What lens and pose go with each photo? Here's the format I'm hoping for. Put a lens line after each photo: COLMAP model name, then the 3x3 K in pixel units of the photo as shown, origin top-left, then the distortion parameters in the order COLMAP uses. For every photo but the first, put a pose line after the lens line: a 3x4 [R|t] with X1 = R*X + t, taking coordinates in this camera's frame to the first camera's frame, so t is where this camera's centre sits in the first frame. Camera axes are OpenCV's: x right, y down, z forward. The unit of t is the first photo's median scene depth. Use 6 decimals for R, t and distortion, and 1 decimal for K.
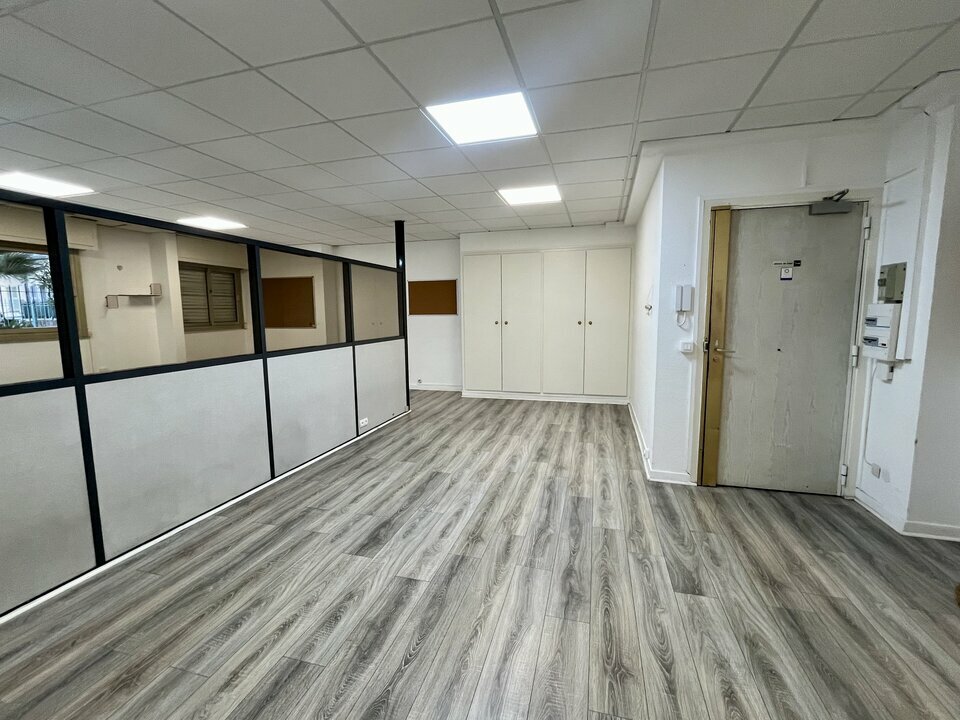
lens RADIAL K [[424.1, 0, 480.7], [0, 424.1, 359.9], [0, 0, 1]] dist [-0.002555, -0.000367]
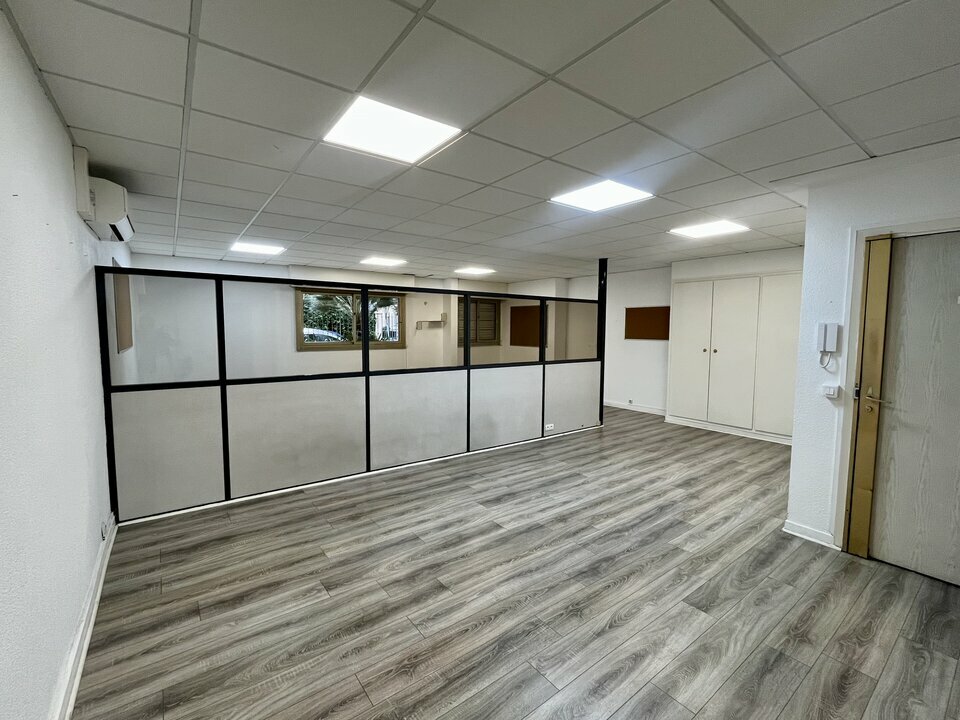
lens RADIAL K [[424.1, 0, 477.8], [0, 424.1, 357.8], [0, 0, 1]] dist [-0.002555, -0.000367]
pose [[0.795304, 0.057632, -0.603464, 0.437990], [-0.083635, 0.996383, -0.015066, -0.025910], [0.600413, 0.062453, 0.797248, -0.181060]]
